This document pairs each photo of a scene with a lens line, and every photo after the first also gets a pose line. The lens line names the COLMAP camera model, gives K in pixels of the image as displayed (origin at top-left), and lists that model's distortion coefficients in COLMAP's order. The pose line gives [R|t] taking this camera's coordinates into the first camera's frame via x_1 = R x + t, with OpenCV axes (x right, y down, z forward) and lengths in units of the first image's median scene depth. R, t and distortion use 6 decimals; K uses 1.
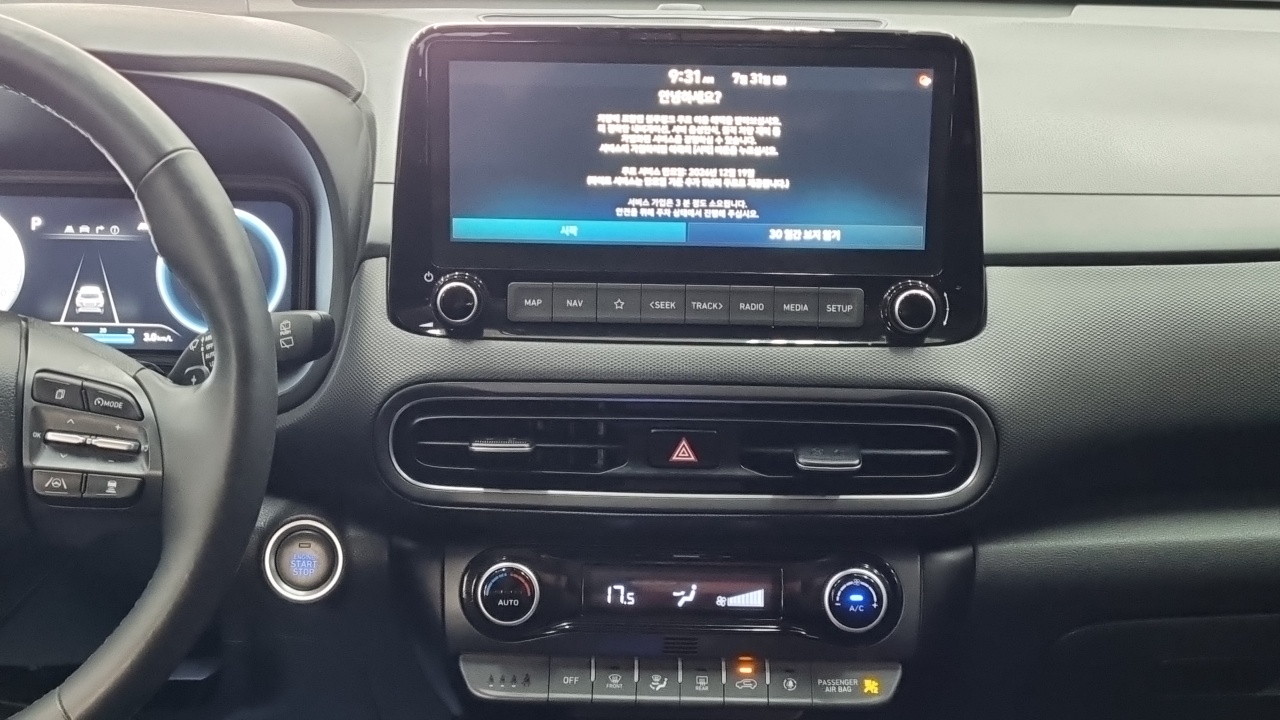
lens RADIAL K [[1589.6, 0, 640.0], [0, 1589.6, 360.0], [0, 0, 1]] dist [0.027315, -0.013591]
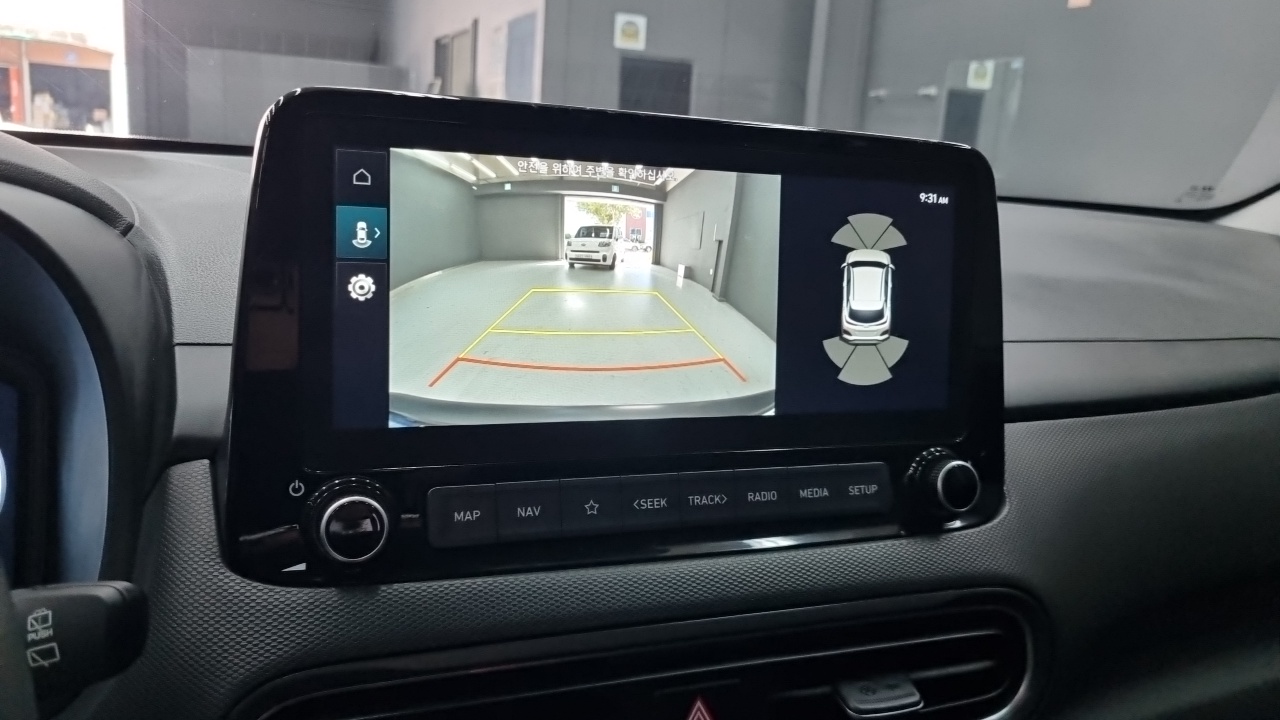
lens RADIAL K [[953.3, 0, 624.7], [0, 953.3, 358.7], [0, 0, 1]] dist [0.001504, 0.000011]
pose [[0.925582, -0.024351, 0.377762, -0.154434], [0.067568, 0.992531, -0.101574, -0.056367], [-0.372467, 0.119540, 0.920314, 0.609679]]
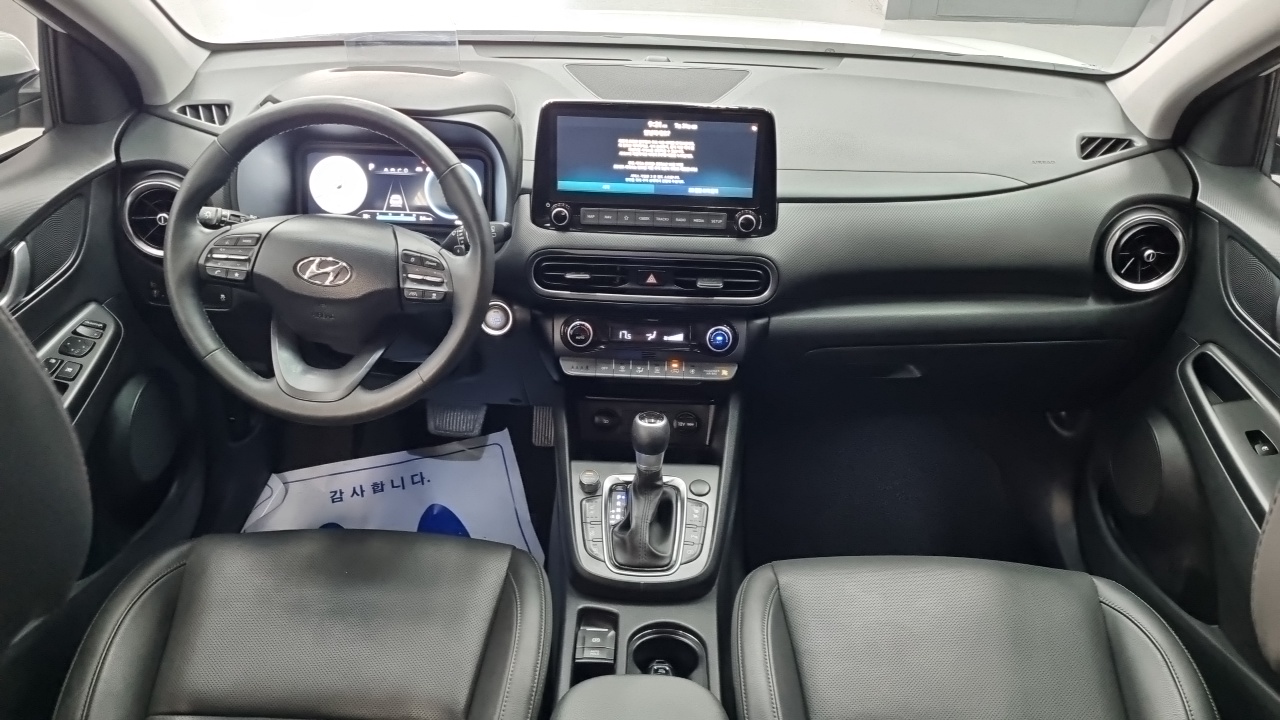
lens RADIAL K [[979.3, 0, 644.6], [0, 979.3, 349.2], [0, 0, 1]] dist [0.034821, -0.001594]
pose [[0.999804, 0.017654, 0.008913, 0.005137], [-0.019022, 0.981775, 0.189093, -0.122266], [-0.005412, -0.189226, 0.981919, -0.513513]]
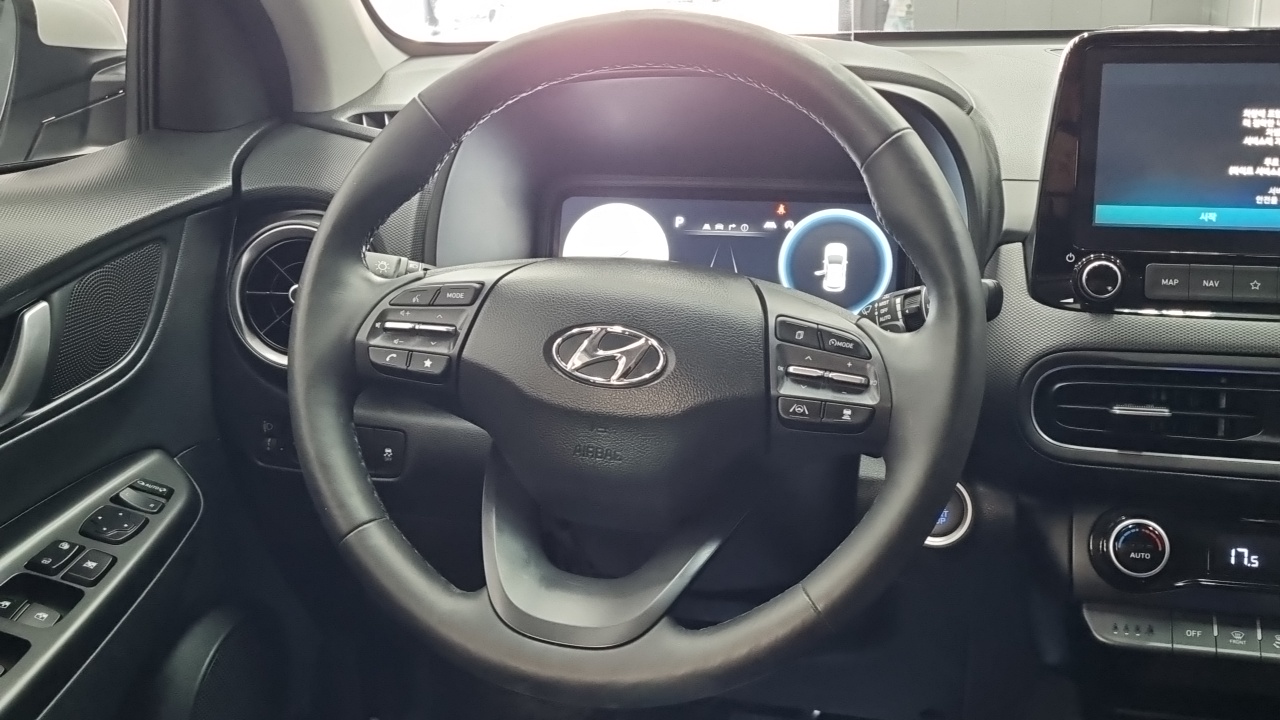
lens RADIAL K [[1419.1, 0, 640.0], [0, 1419.1, 360.0], [0, 0, 1]] dist [0.042728, -0.013284]
pose [[0.976591, 0.031764, -0.212744, -0.213778], [-0.041512, 0.998275, -0.041510, 0.073480], [0.211059, 0.049370, 0.976226, -0.034179]]
